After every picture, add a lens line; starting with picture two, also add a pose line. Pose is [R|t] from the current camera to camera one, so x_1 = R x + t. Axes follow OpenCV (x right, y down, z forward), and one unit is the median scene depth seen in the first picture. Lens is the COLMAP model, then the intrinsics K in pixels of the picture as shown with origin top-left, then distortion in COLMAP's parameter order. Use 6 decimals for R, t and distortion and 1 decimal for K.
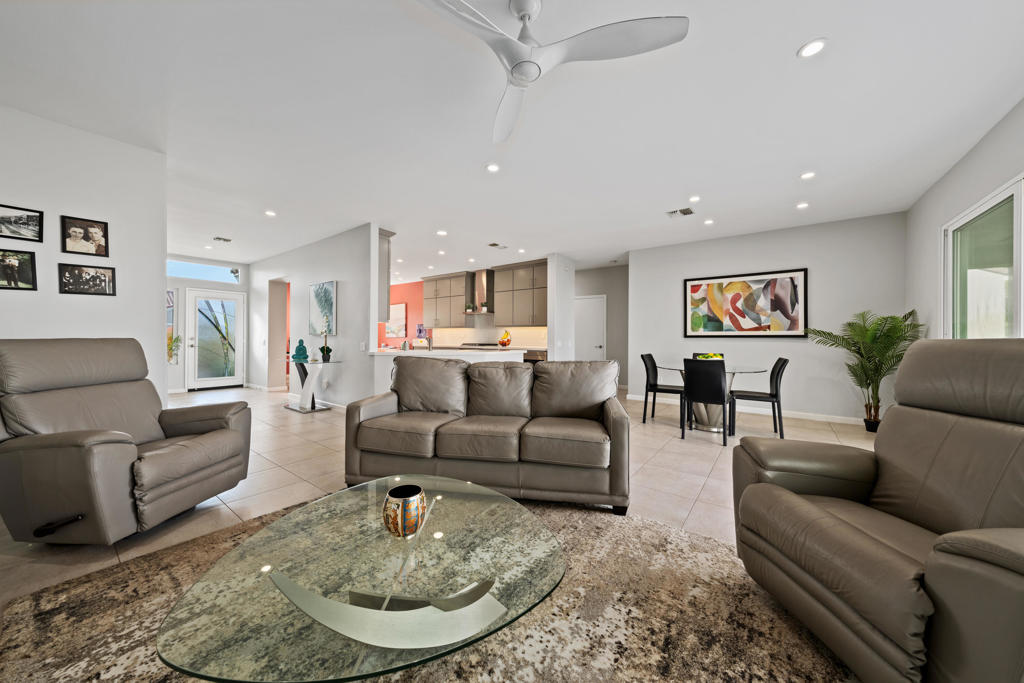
lens RADIAL K [[353.5, 0, 517.9], [0, 353.5, 336.5], [0, 0, 1]] dist [0.001509, 0.000019]
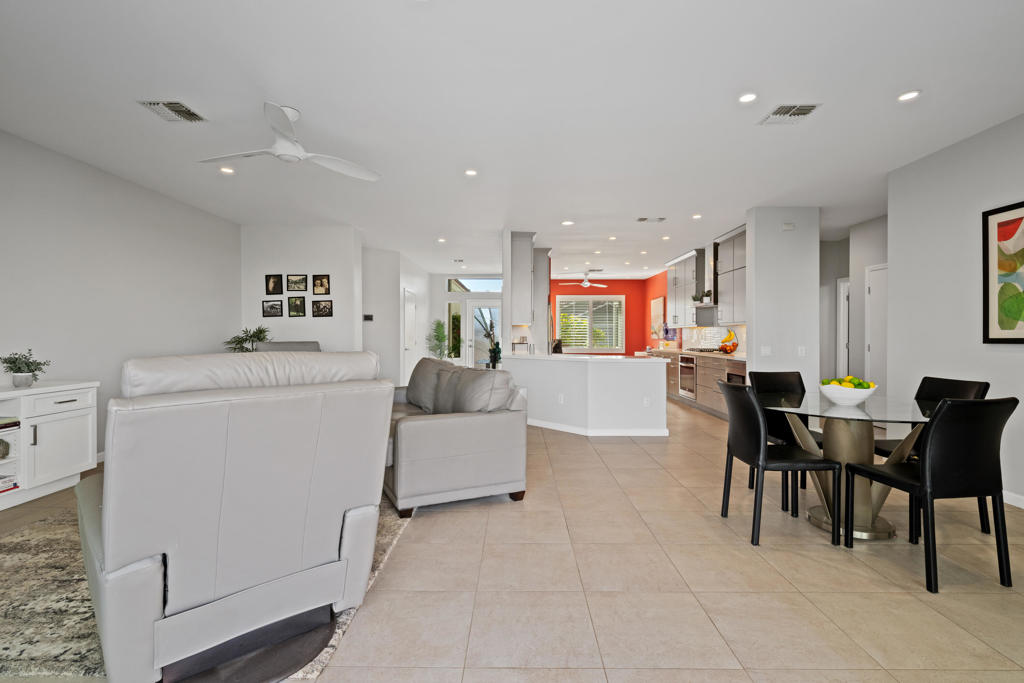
lens RADIAL K [[463.8, 0, 514.6], [0, 463.8, 336.7], [0, 0, 1]] dist [0.000960, 0.000210]
pose [[0.598074, -0.002220, -0.801438, 0.445719], [0.002521, 0.999996, -0.000889, -0.004205], [0.801437, -0.001489, 0.598078, 0.132838]]
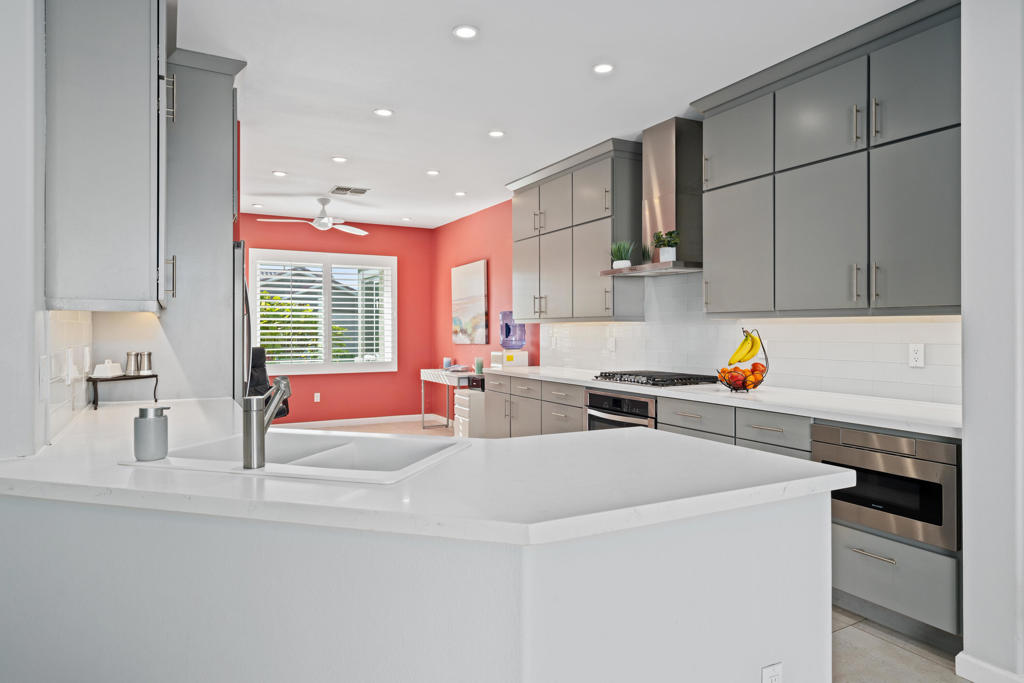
lens RADIAL K [[618.8, 0, 513.1], [0, 618.8, 330.8], [0, 0, 1]] dist [-0.004784, -0.000199]
pose [[0.910778, -0.005372, -0.412862, -0.002089], [0.005487, 0.999985, -0.000908, -0.017479], [0.412860, -0.001438, 0.910793, 0.514761]]
